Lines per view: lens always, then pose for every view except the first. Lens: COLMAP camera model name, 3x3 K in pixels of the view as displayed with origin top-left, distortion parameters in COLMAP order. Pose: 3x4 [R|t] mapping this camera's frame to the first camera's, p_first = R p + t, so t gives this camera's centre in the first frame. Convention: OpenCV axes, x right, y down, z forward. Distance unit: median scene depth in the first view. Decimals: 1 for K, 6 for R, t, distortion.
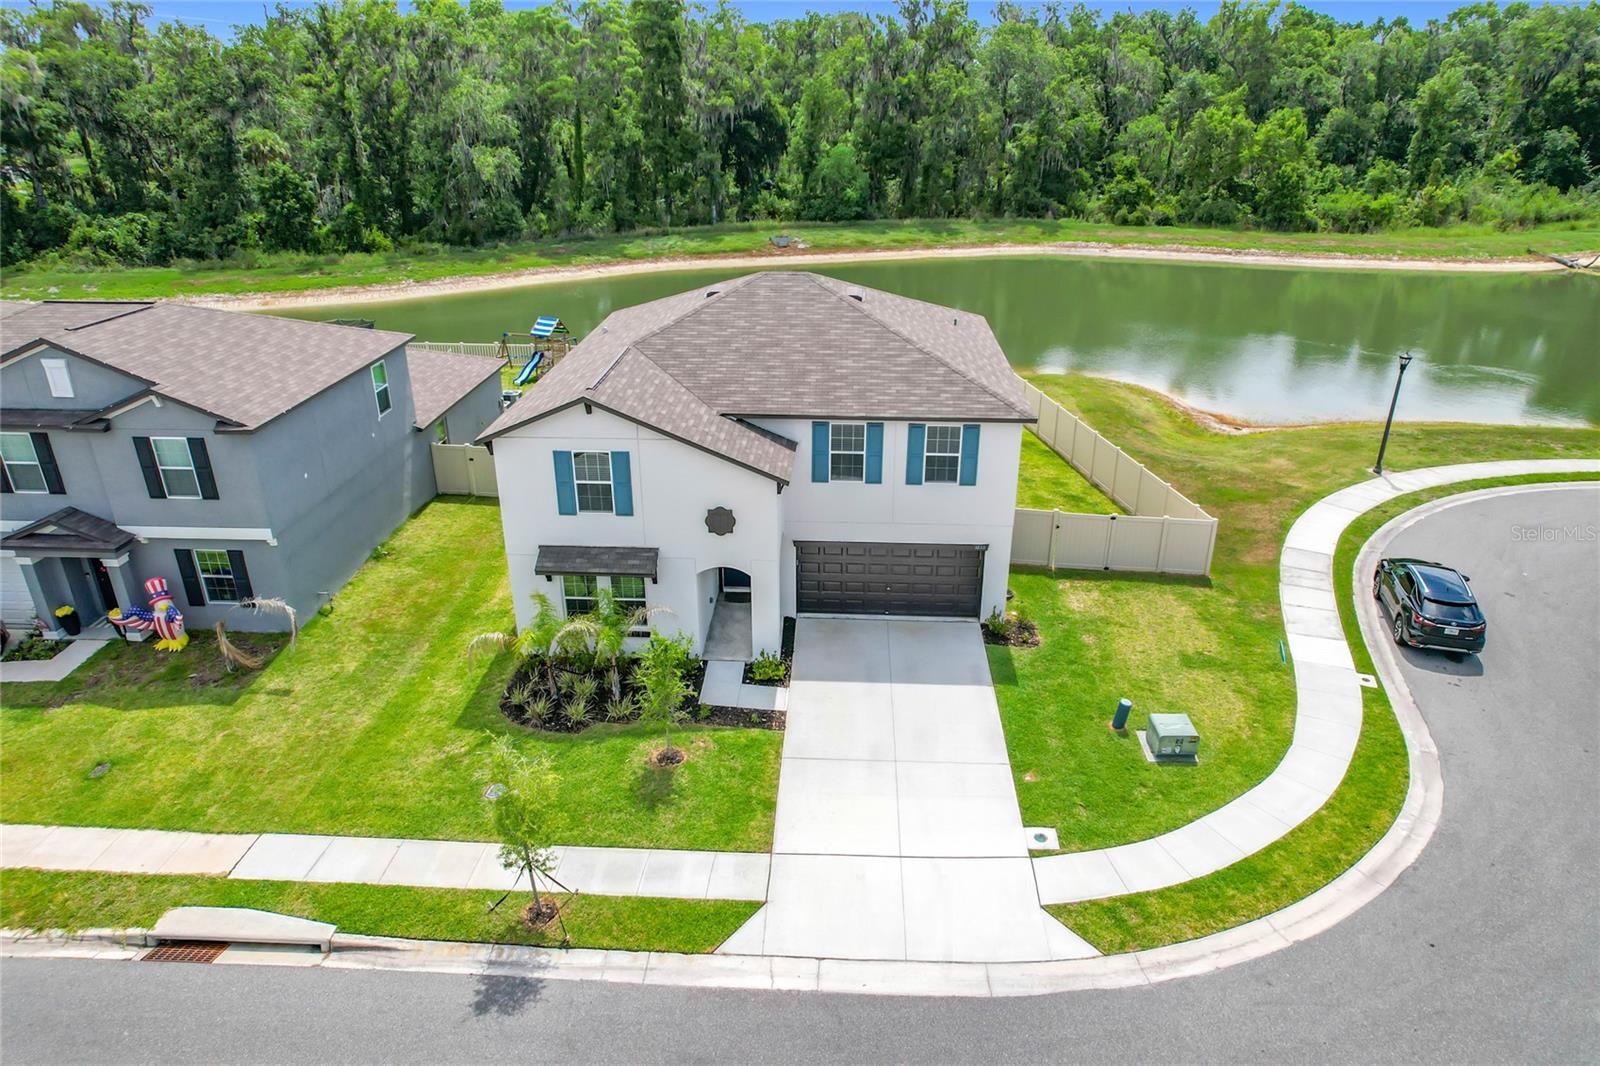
lens RADIAL K [[1029.6, 0, 819.1], [0, 1029.6, 532.9], [0, 0, 1]] dist [-0.085855, 0.078872]
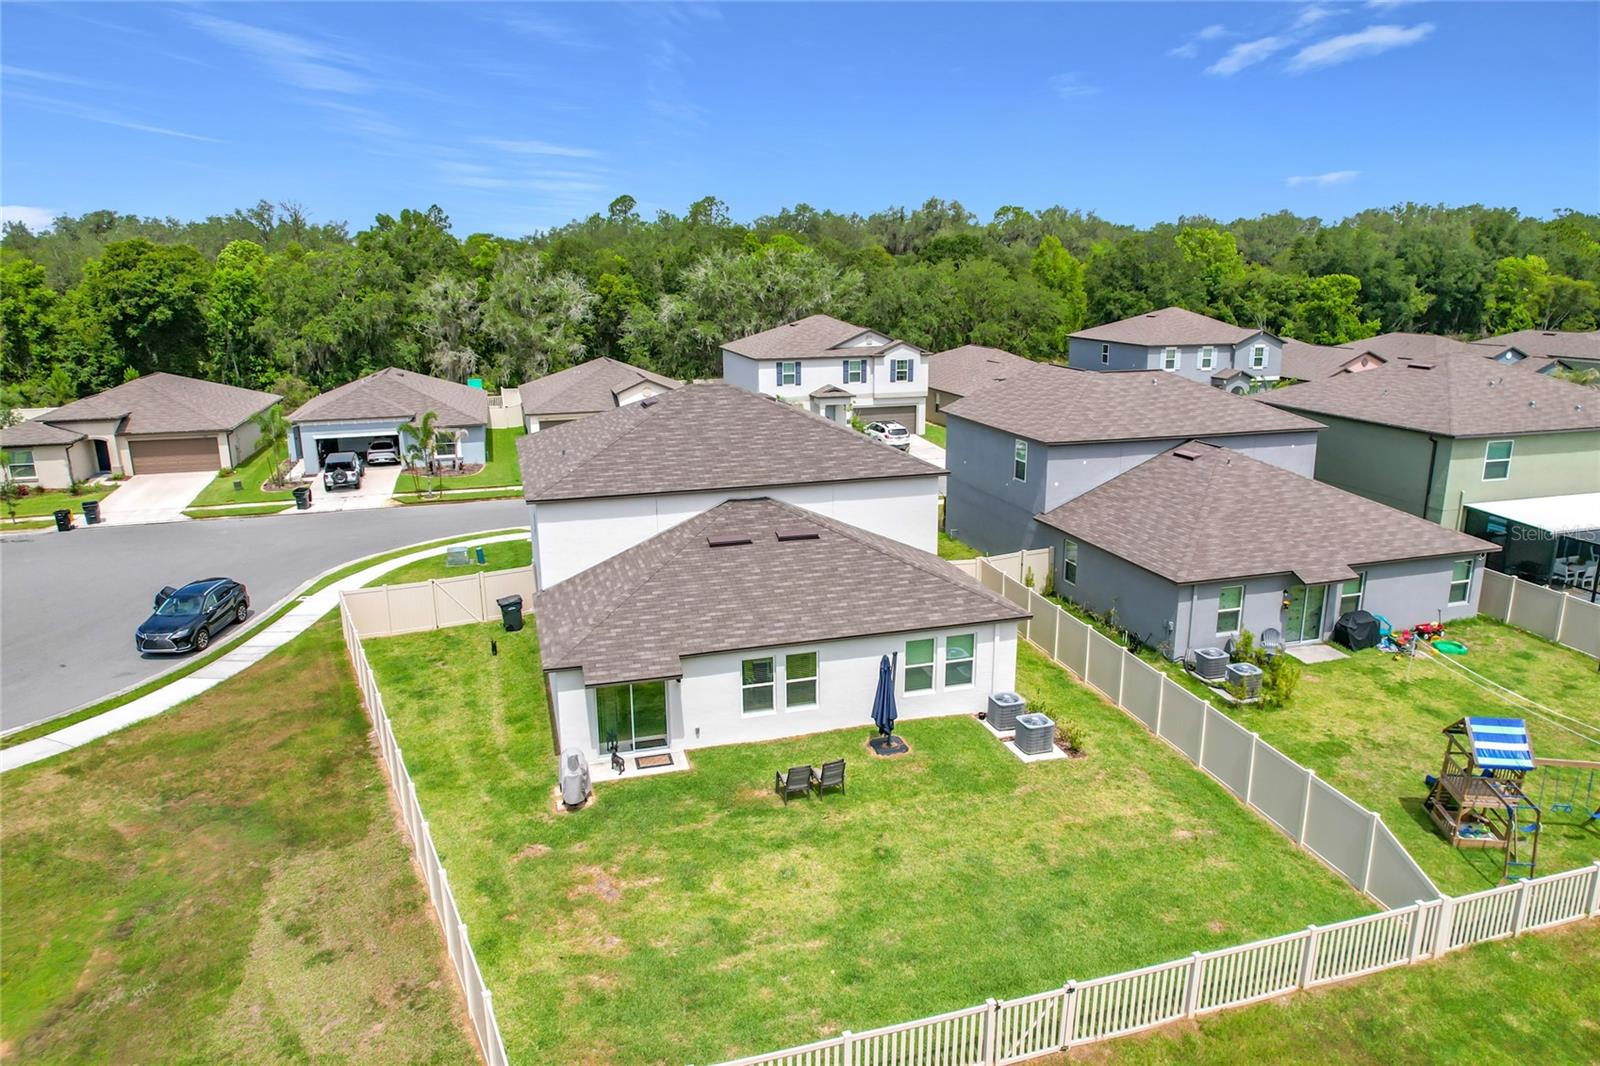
lens RADIAL K [[1025.7, 0, 803.0], [0, 1025.7, 525.0], [0, 0, 1]] dist [-0.073604, 0.067238]
pose [[-0.948204, 0.077225, -0.308132, 0.270340], [-0.128306, 0.794250, 0.593890, -0.945228], [0.290597, 0.602664, -0.743202, 2.244887]]
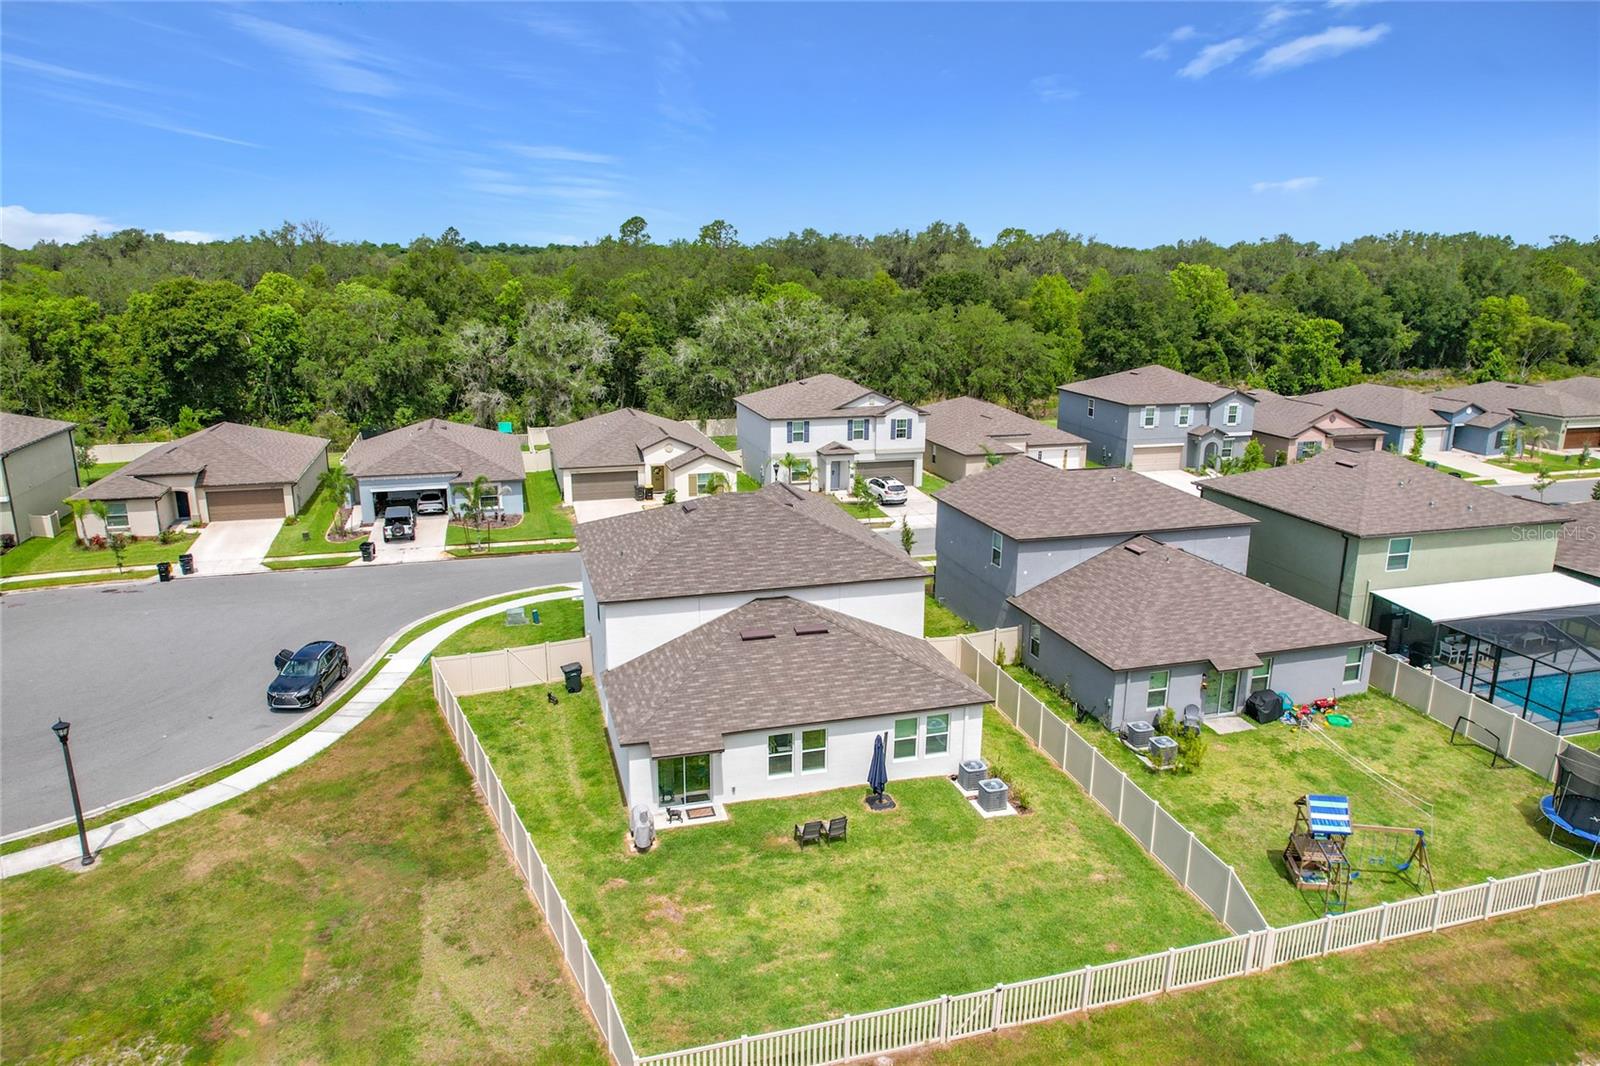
lens RADIAL K [[1041.1, 0, 802.1], [0, 1041.1, 528.9], [0, 0, 1]] dist [-0.063045, 0.045127]
pose [[-0.949539, 0.065592, -0.306713, 0.374799], [-0.138911, 0.788807, 0.598738, -1.238557], [0.281210, 0.611131, -0.739892, 2.390091]]
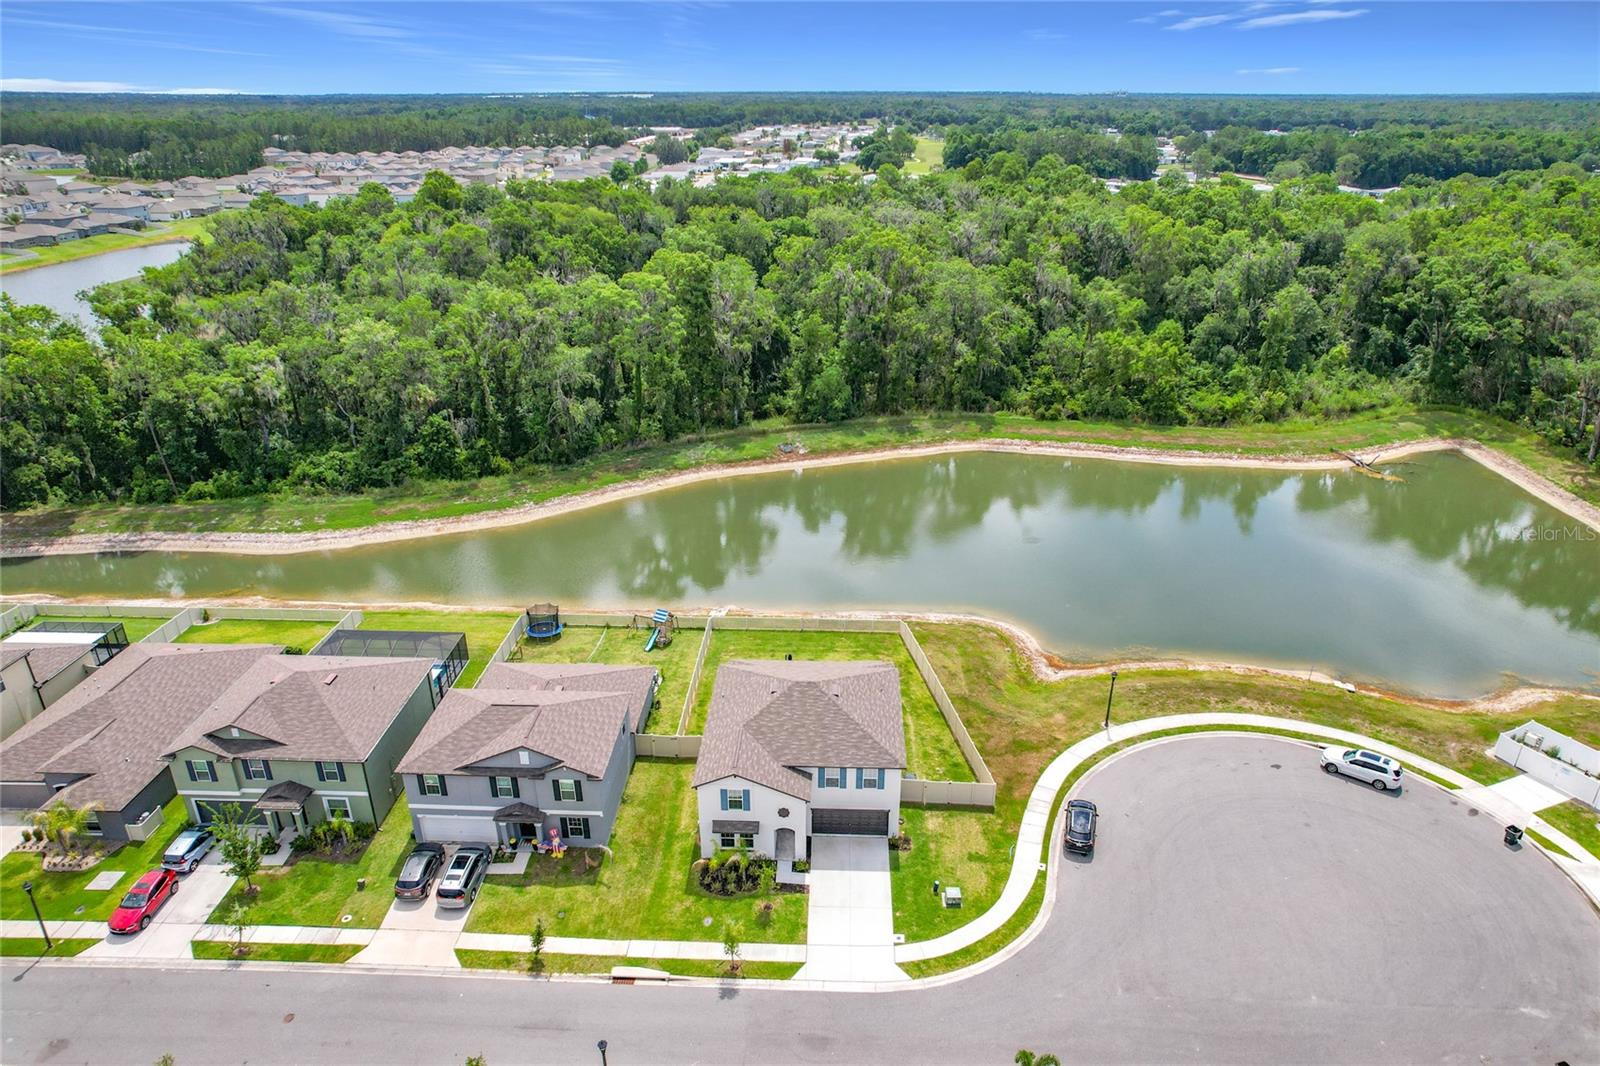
lens RADIAL K [[1052.2, 0, 818.9], [0, 1052.2, 530.0], [0, 0, 1]] dist [-0.068972, 0.031337]
pose [[0.999954, -0.004721, 0.008308, -0.022816], [0.004650, 0.999953, 0.008531, -0.681409], [-0.008348, -0.008492, 0.999929, -1.498293]]
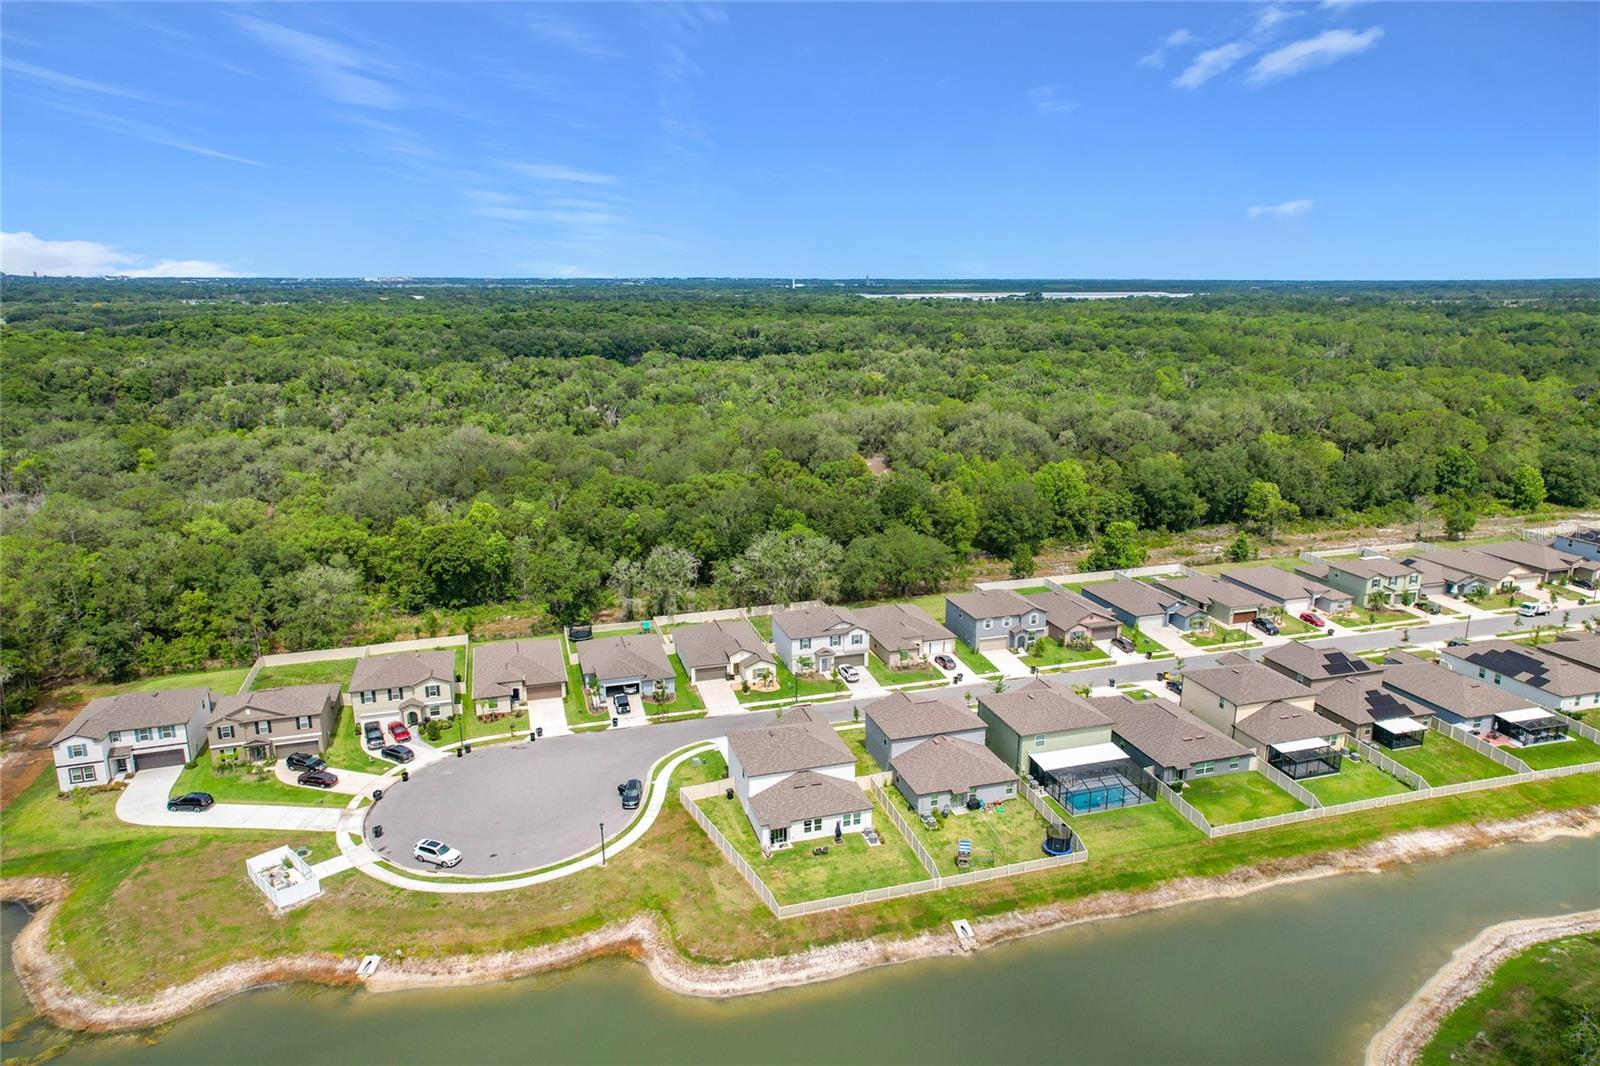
lens RADIAL K [[963.2, 0, 797.9], [0, 963.2, 551.0], [0, 0, 1]] dist [0.003876, 0.003768]
pose [[-0.947756, 0.076912, -0.309586, 1.191765], [-0.134057, 0.784613, 0.605320, -3.498386], [0.289462, 0.615197, -0.733310, 3.777022]]
